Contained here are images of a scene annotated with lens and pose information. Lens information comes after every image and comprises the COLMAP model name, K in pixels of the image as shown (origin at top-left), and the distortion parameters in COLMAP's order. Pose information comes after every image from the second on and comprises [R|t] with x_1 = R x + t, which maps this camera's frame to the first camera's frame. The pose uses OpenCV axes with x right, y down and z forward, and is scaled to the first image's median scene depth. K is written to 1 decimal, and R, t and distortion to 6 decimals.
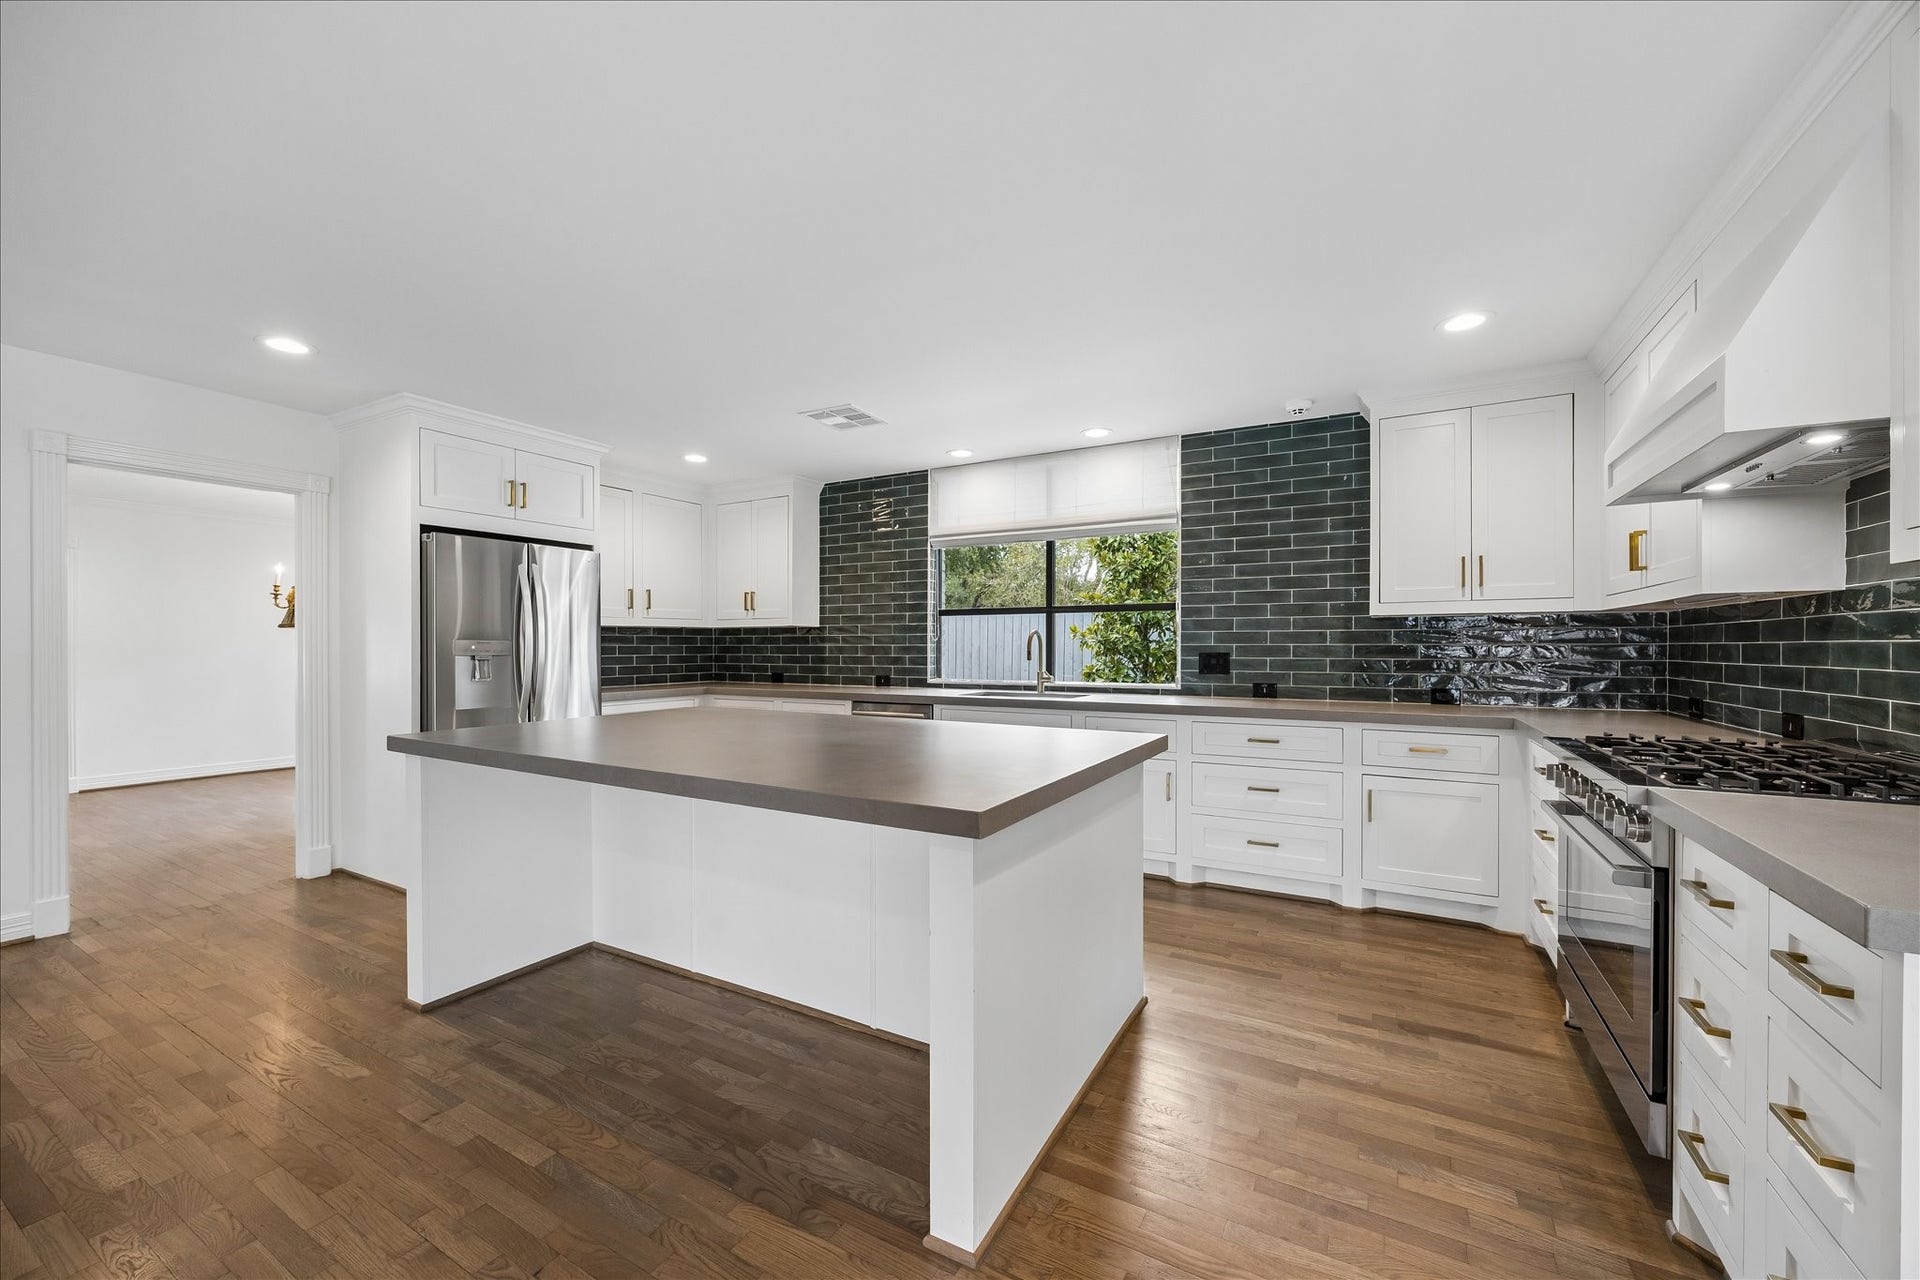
lens RADIAL K [[738.6, 0, 980.7], [0, 738.6, 645.9], [0, 0, 1]] dist [-0.001214, -0.000030]
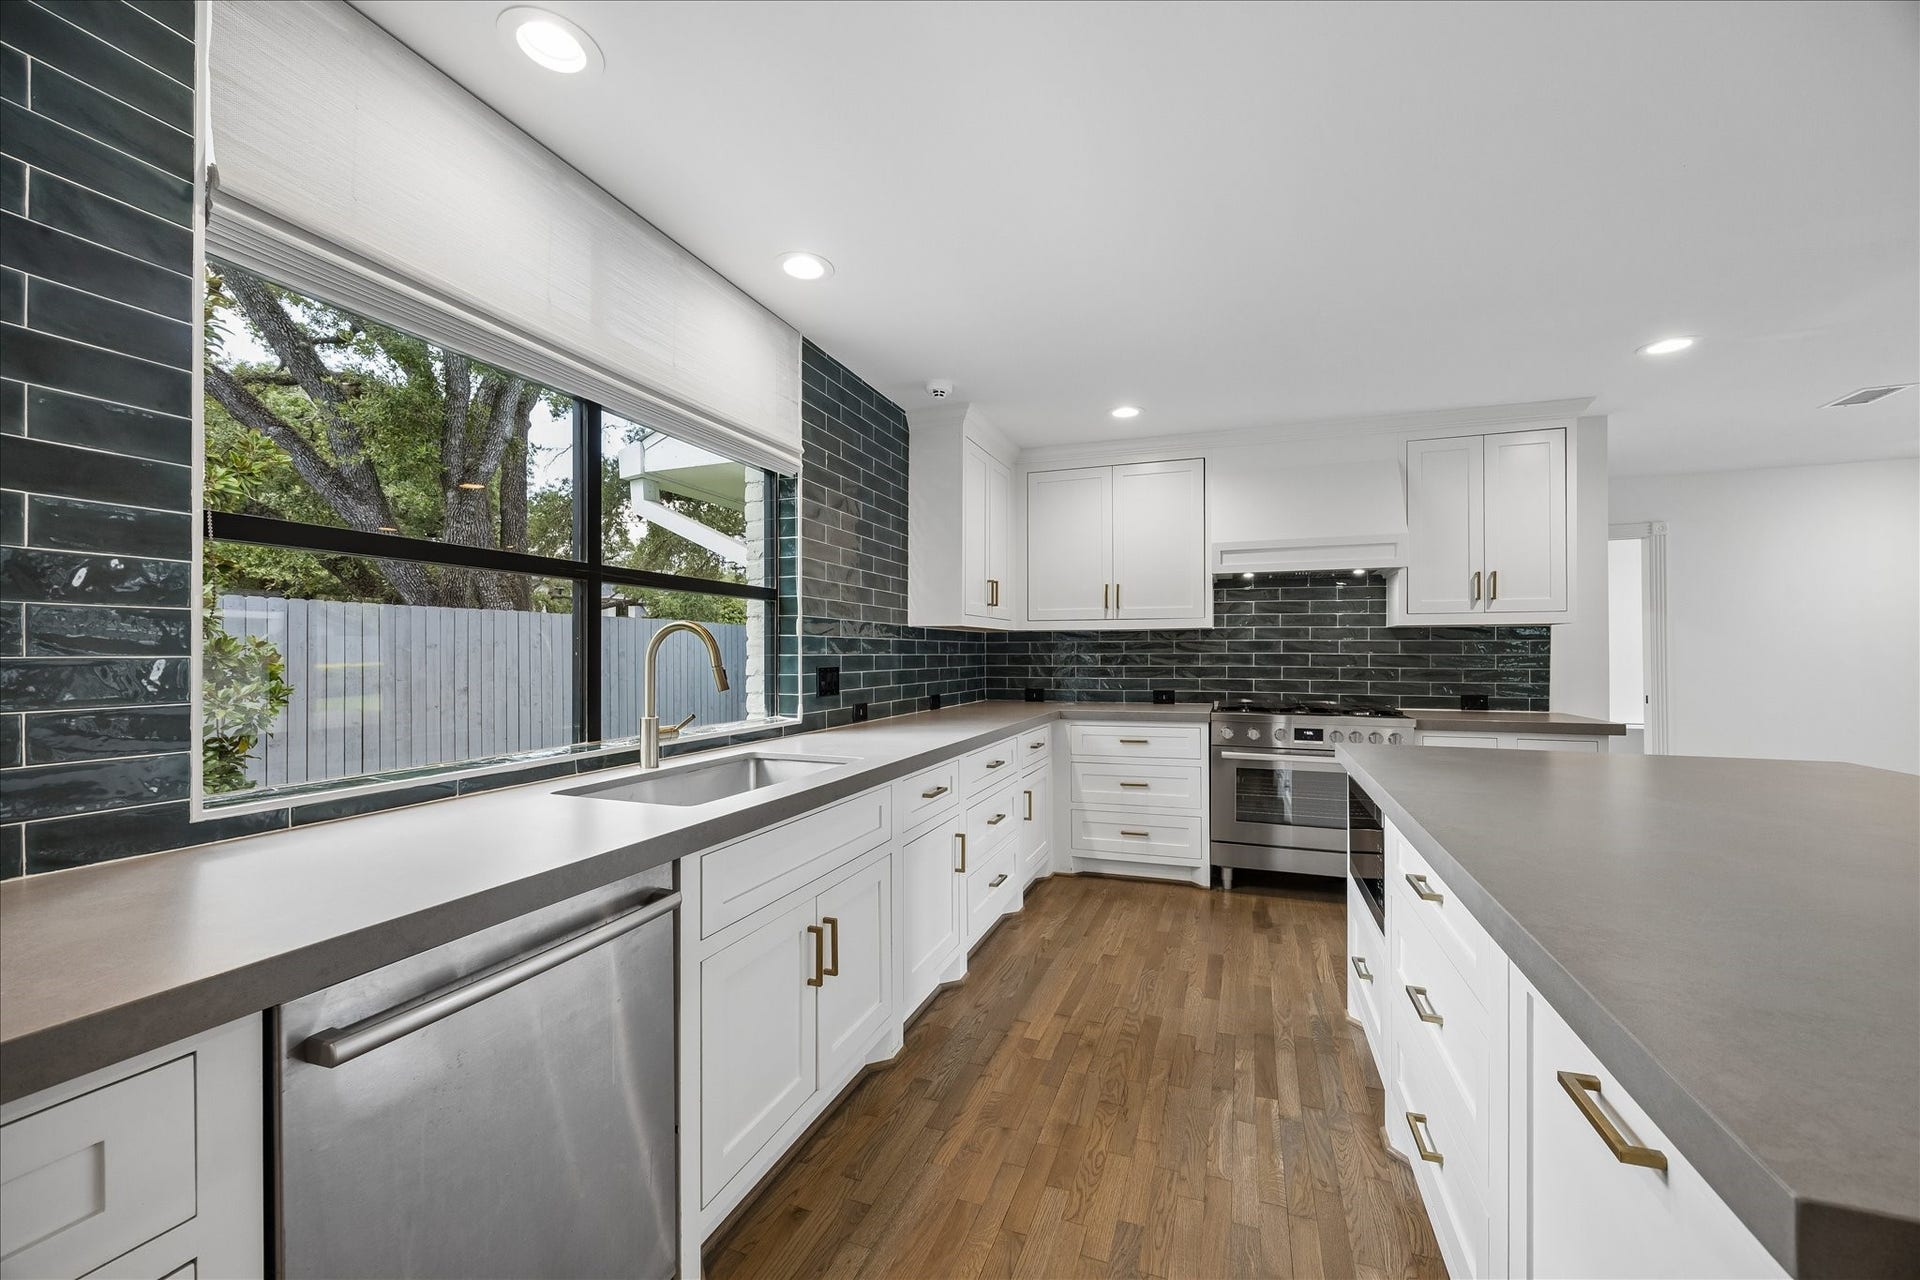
lens RADIAL K [[738.6, 0, 966.2], [0, 738.6, 646.0], [0, 0, 1]] dist [-0.001214, -0.000030]
pose [[-0.148670, 0.011451, 0.988821, -0.398861], [0.002557, 0.999934, -0.011195, -0.001845], [-0.988884, 0.000864, -0.148689, 0.962116]]
